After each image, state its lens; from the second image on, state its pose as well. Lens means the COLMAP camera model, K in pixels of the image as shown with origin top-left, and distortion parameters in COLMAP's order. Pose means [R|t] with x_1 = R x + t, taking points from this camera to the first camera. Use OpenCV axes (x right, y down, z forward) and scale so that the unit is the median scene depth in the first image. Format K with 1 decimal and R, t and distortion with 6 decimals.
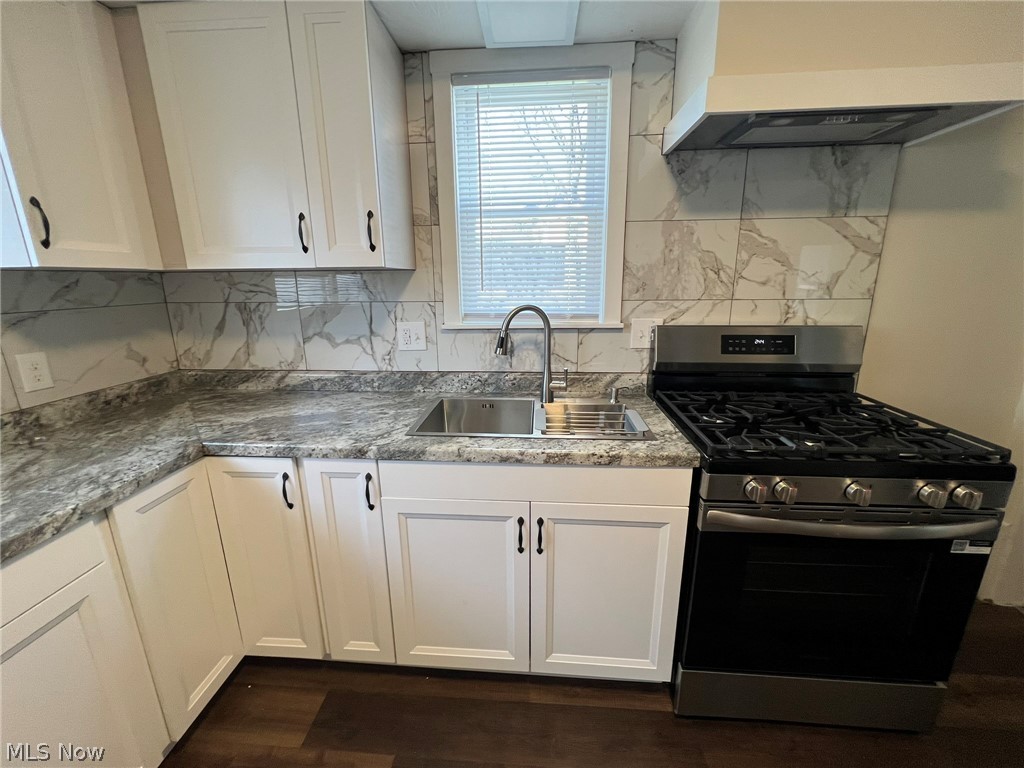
lens RADIAL K [[410.4, 0, 509.6], [0, 410.4, 380.2], [0, 0, 1]] dist [-0.000160, -0.000387]
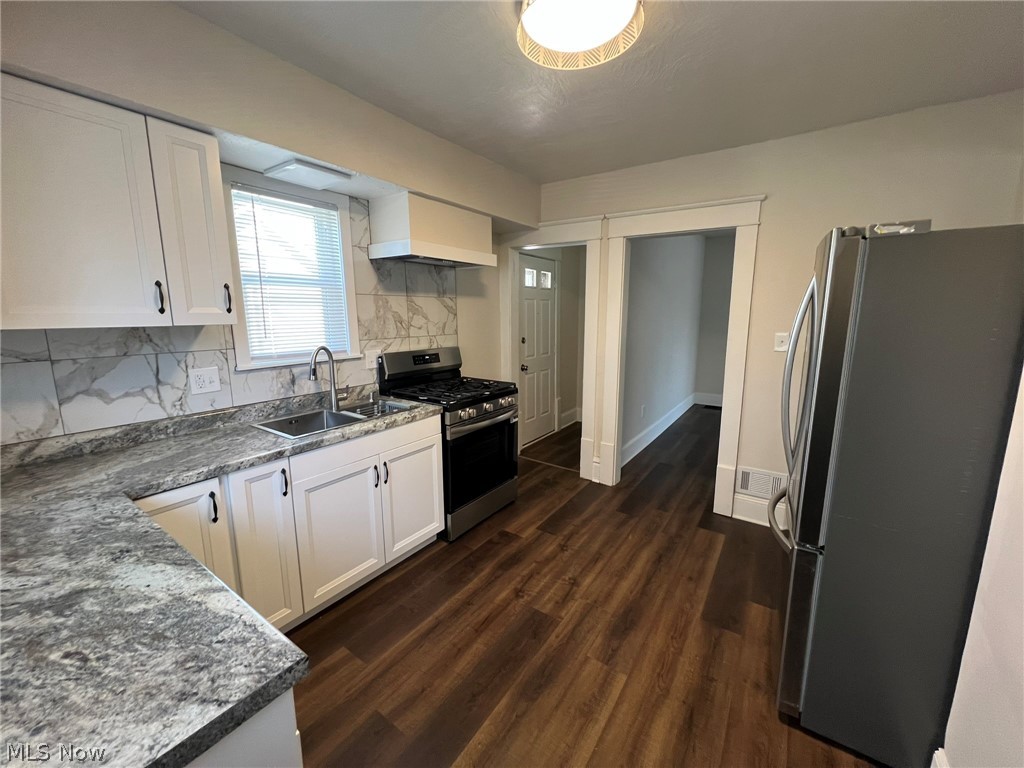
lens RADIAL K [[410.4, 0, 509.6], [0, 410.4, 380.2], [0, 0, 1]] dist [-0.000160, -0.000387]
pose [[0.508766, -0.131640, 0.850781, -0.891455], [0.205793, 0.978187, 0.028289, 0.039736], [-0.835947, 0.160692, 0.524758, -0.355933]]
